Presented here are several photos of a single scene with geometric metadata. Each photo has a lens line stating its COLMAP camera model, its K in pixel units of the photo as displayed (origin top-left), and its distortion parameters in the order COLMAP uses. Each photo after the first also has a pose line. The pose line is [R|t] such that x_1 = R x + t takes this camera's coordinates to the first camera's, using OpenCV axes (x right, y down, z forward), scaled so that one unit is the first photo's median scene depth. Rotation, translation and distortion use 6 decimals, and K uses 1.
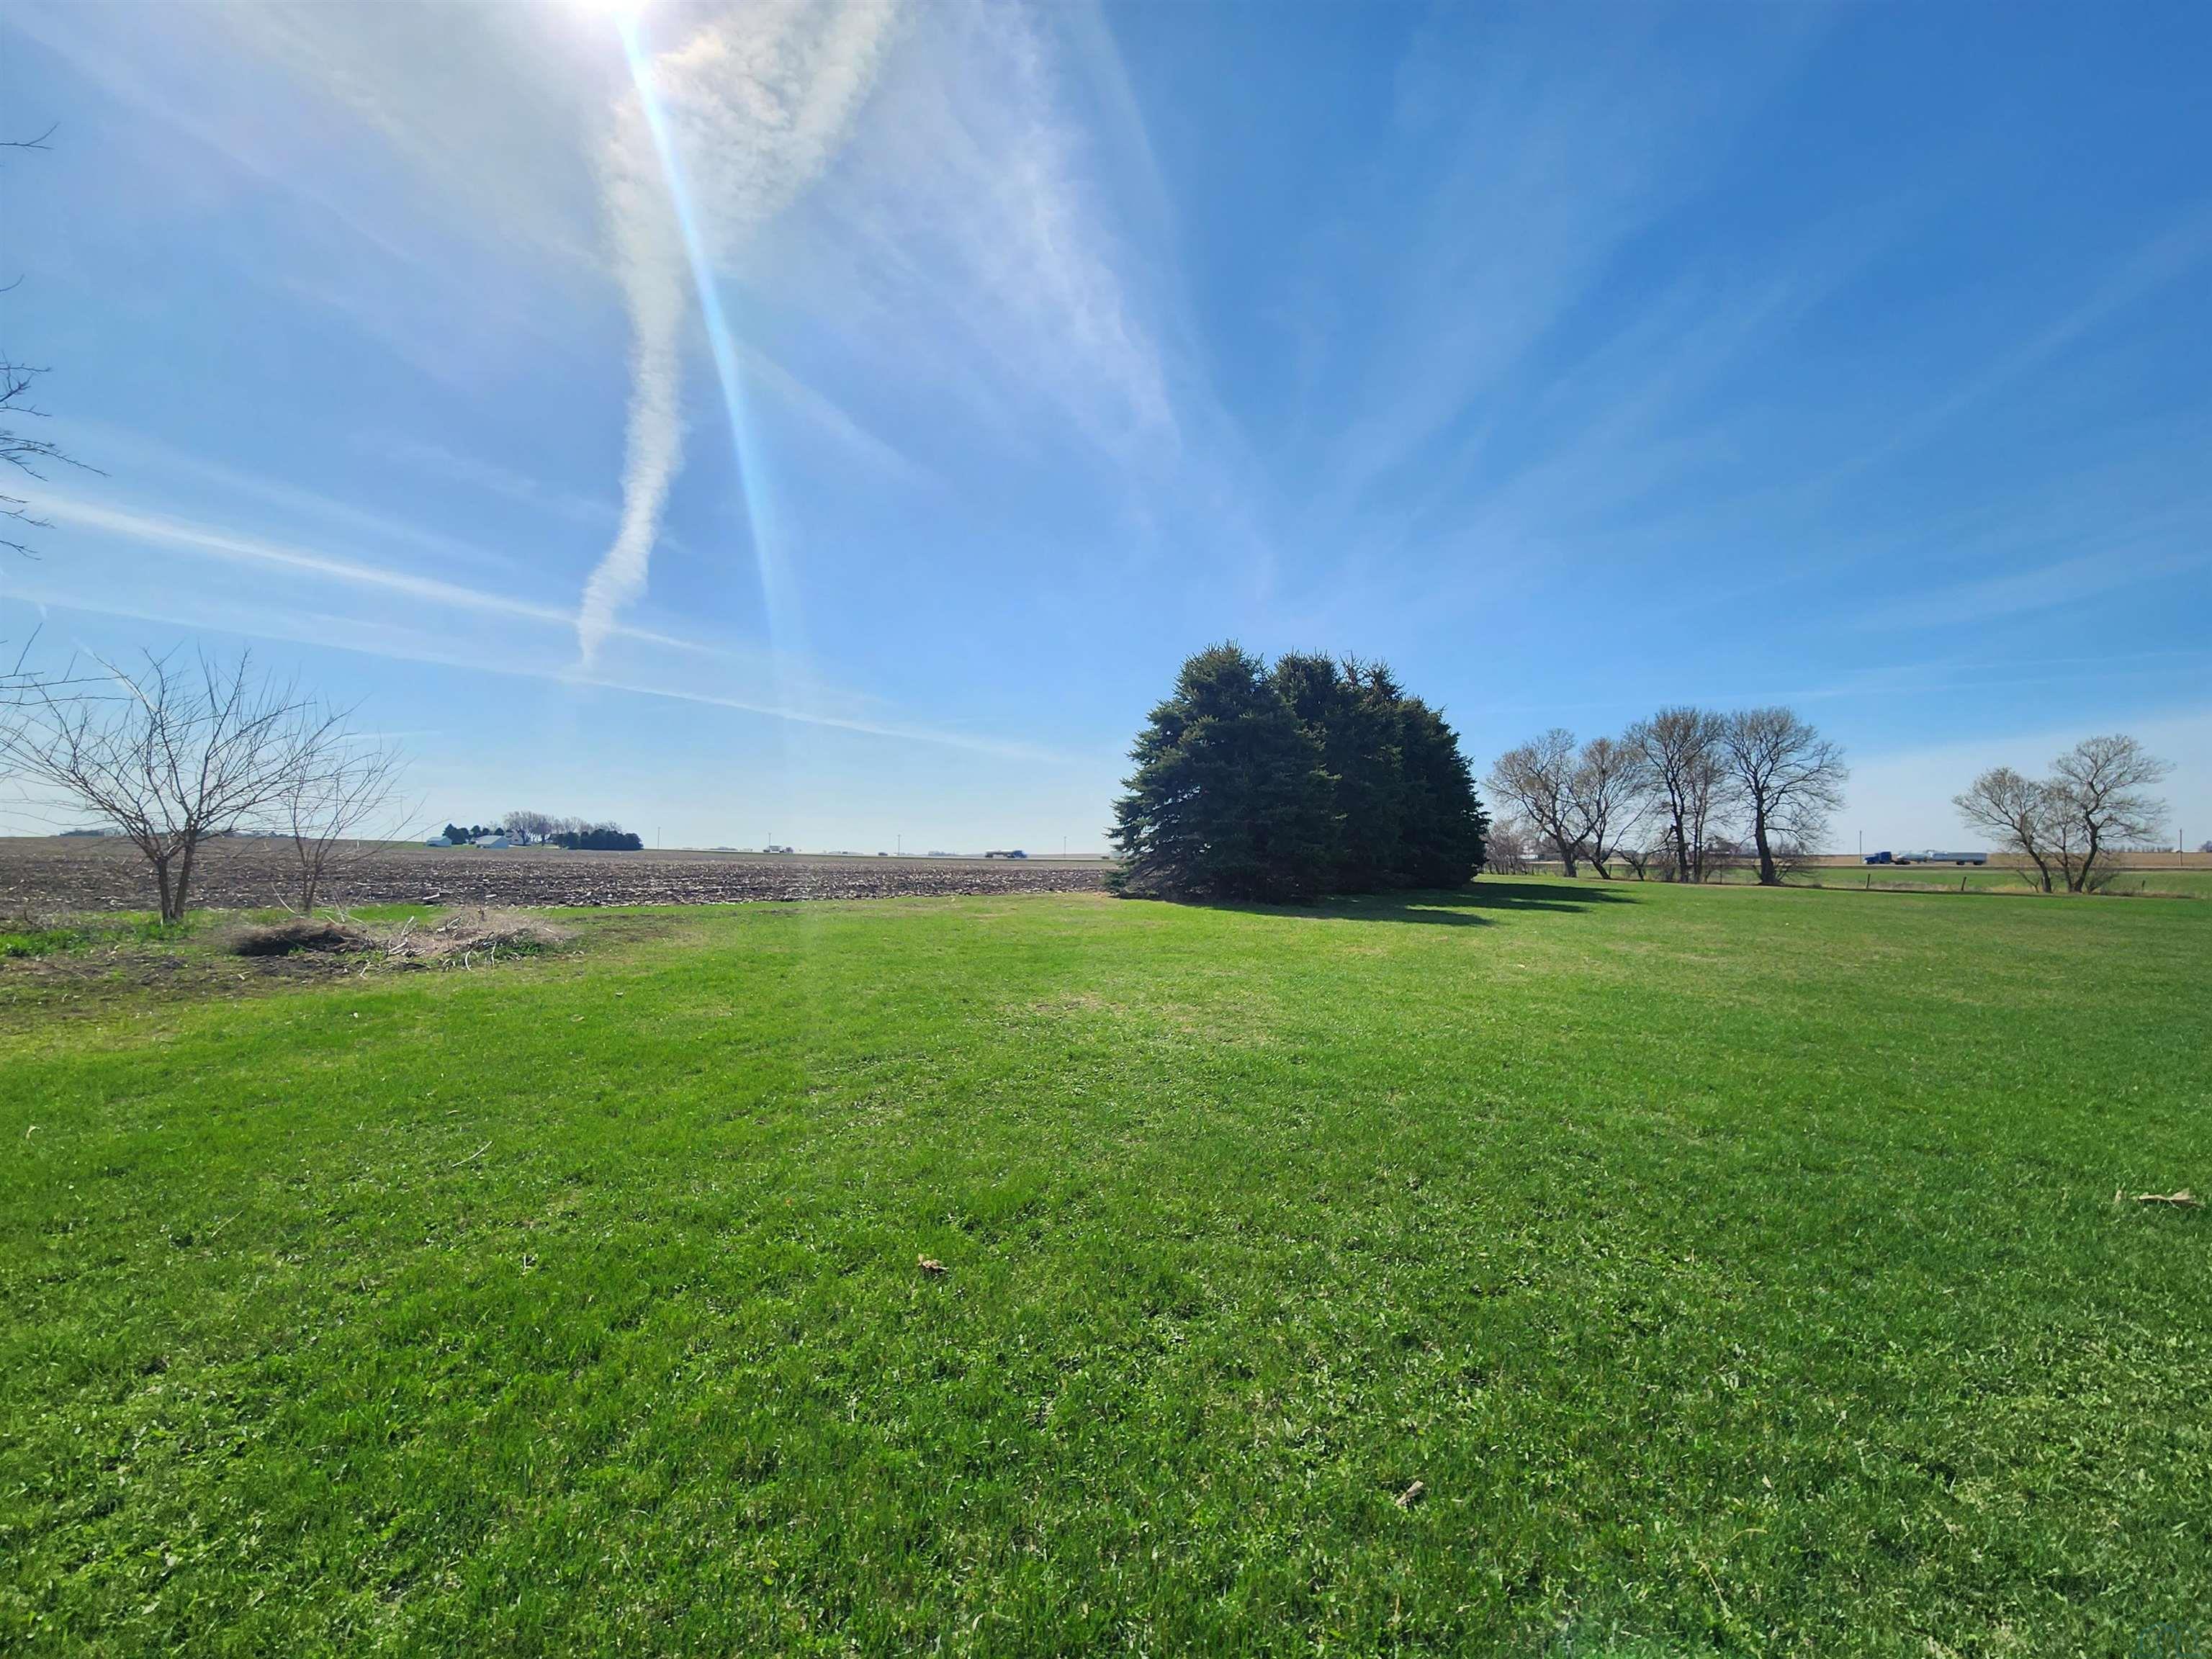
lens RADIAL K [[907.2, 0, 1101.5], [0, 907.2, 829.9], [0, 0, 1]] dist [0.004785, -0.002857]
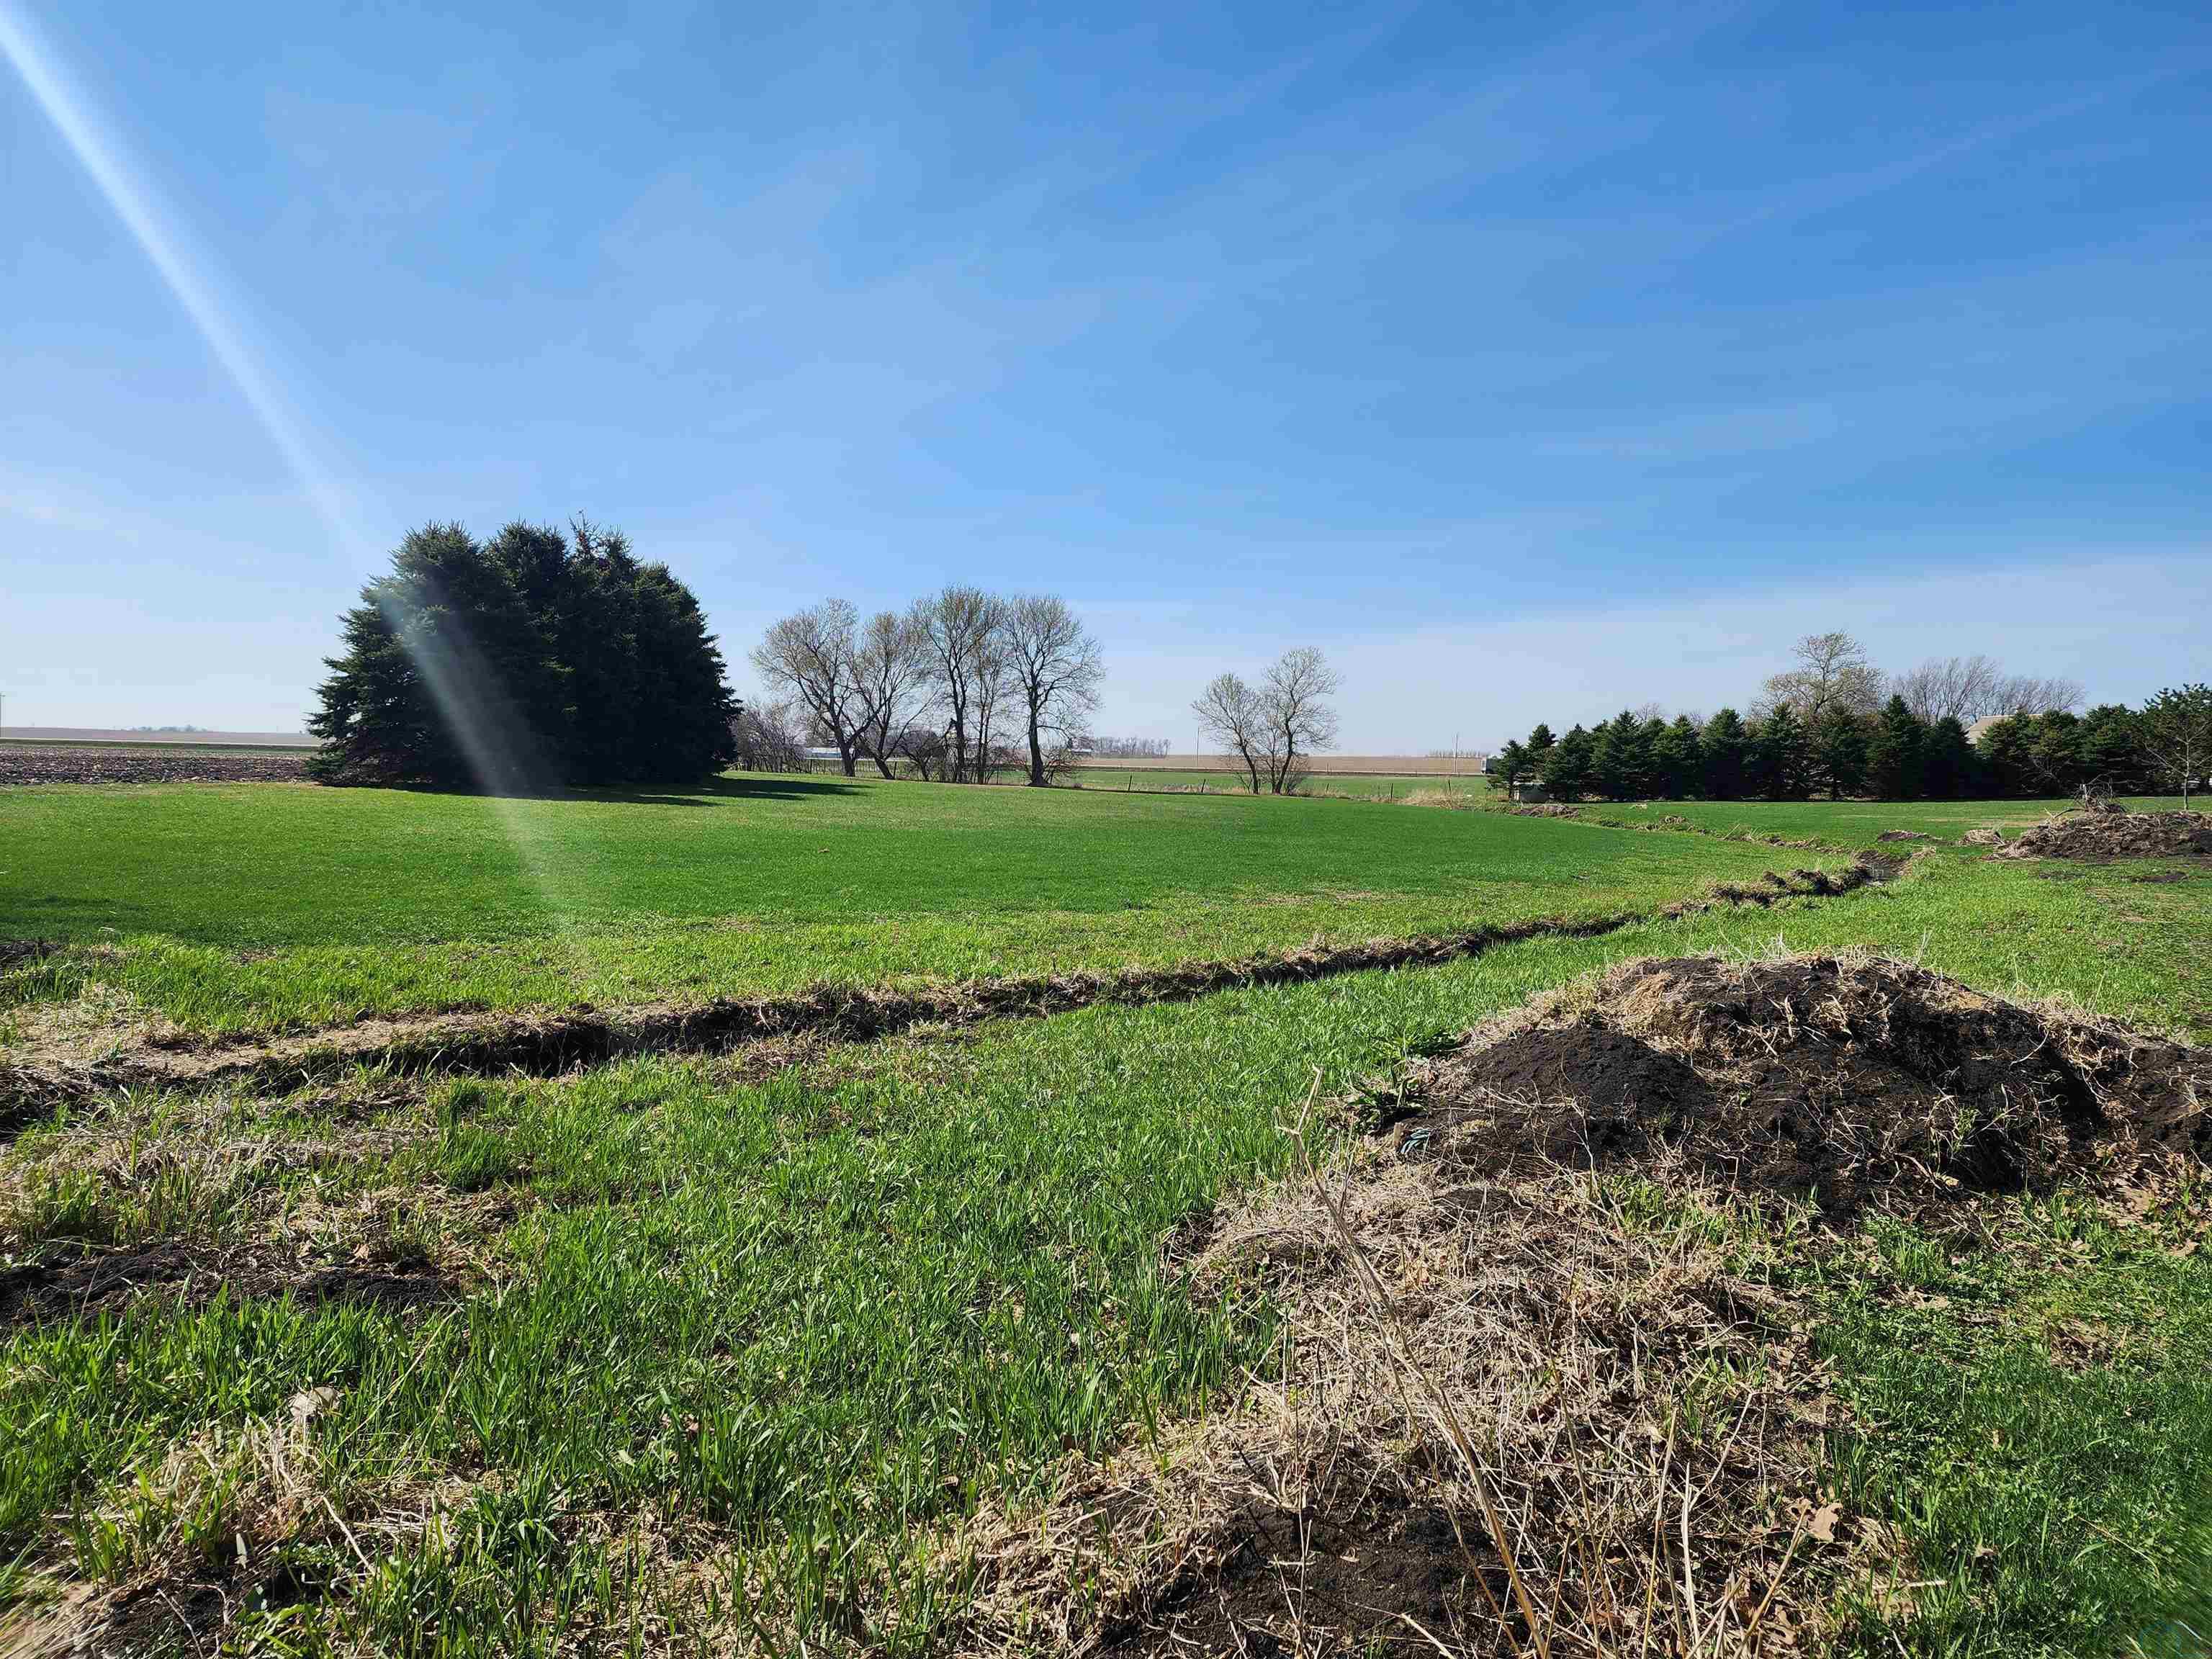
lens RADIAL K [[1472.0, 0, 1089.6], [0, 1472.0, 826.1], [0, 0, 1]] dist [0.091505, -0.081274]
pose [[0.826546, -0.010421, 0.562773, -0.197023], [-0.036268, 0.996765, 0.071723, -0.024213], [-0.561700, -0.079693, 0.823494, -0.713337]]
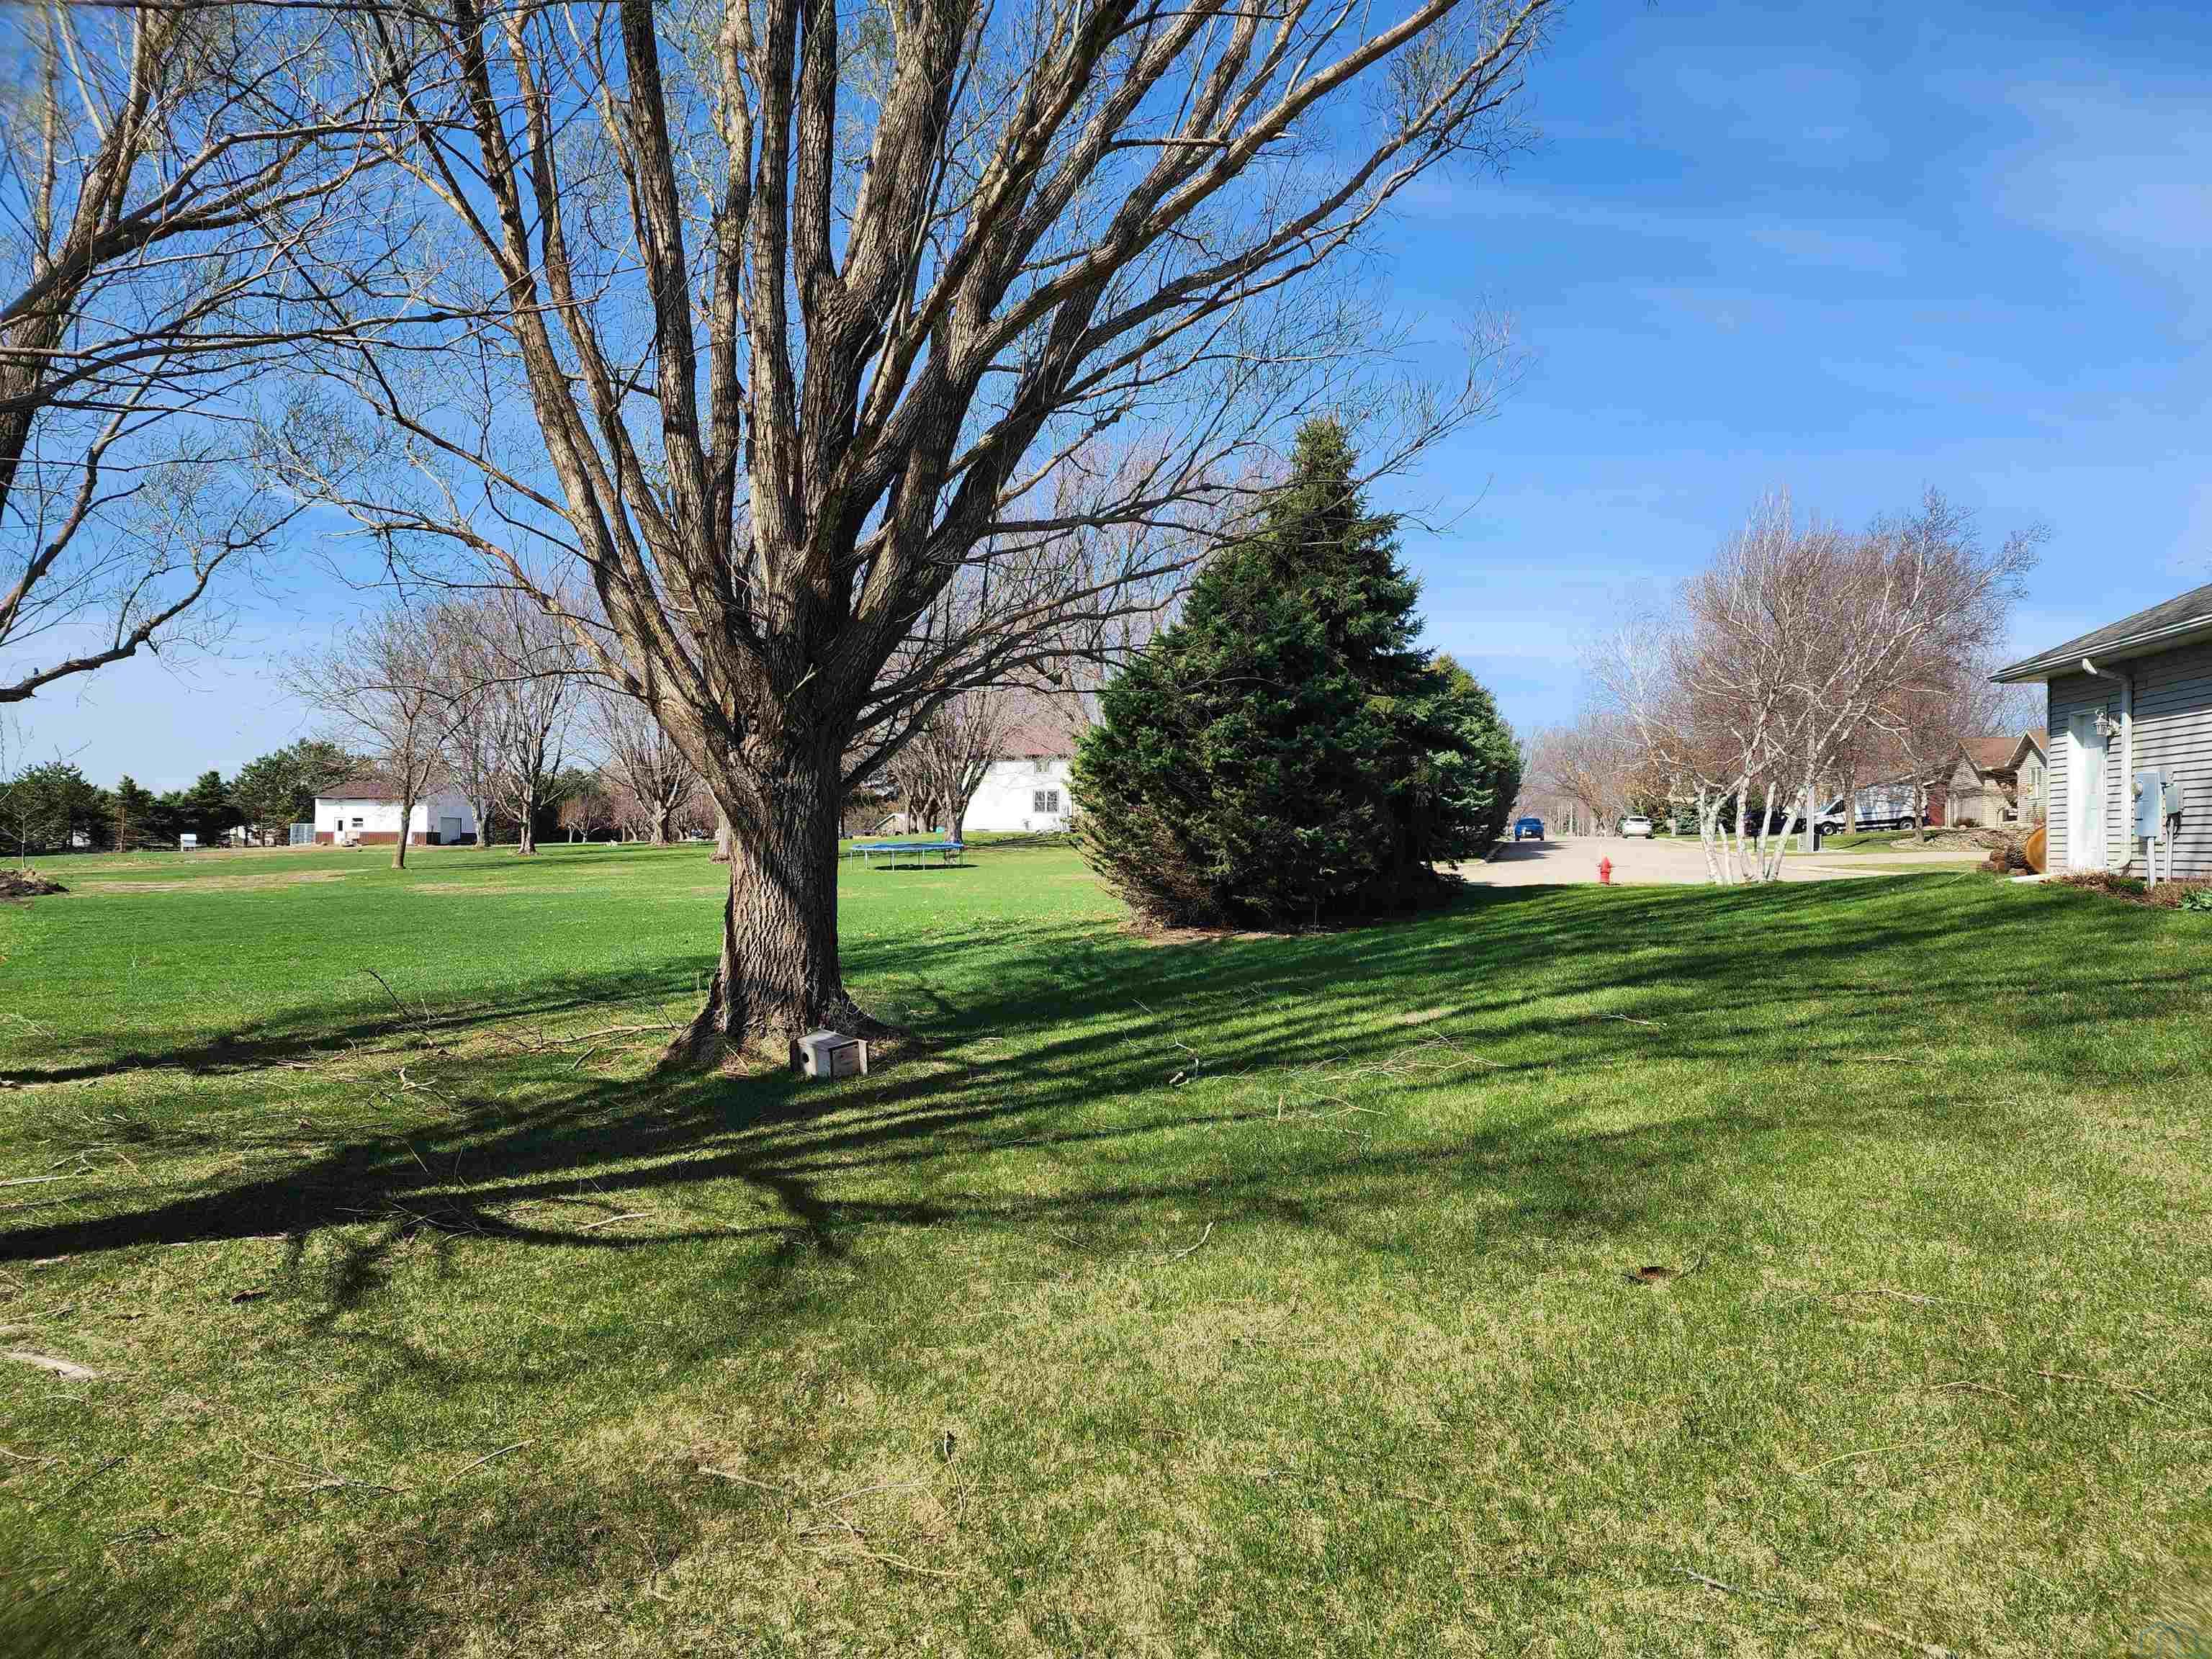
lens RADIAL K [[1472.0, 0, 1108.2], [0, 1472.0, 835.0], [0, 0, 1]] dist [0.091505, -0.081274]
pose [[-0.246714, 0.002651, 0.969085, -1.027265], [-0.038084, 0.999197, -0.012429, -0.054644], [-0.968340, -0.039973, -0.246415, -1.115090]]
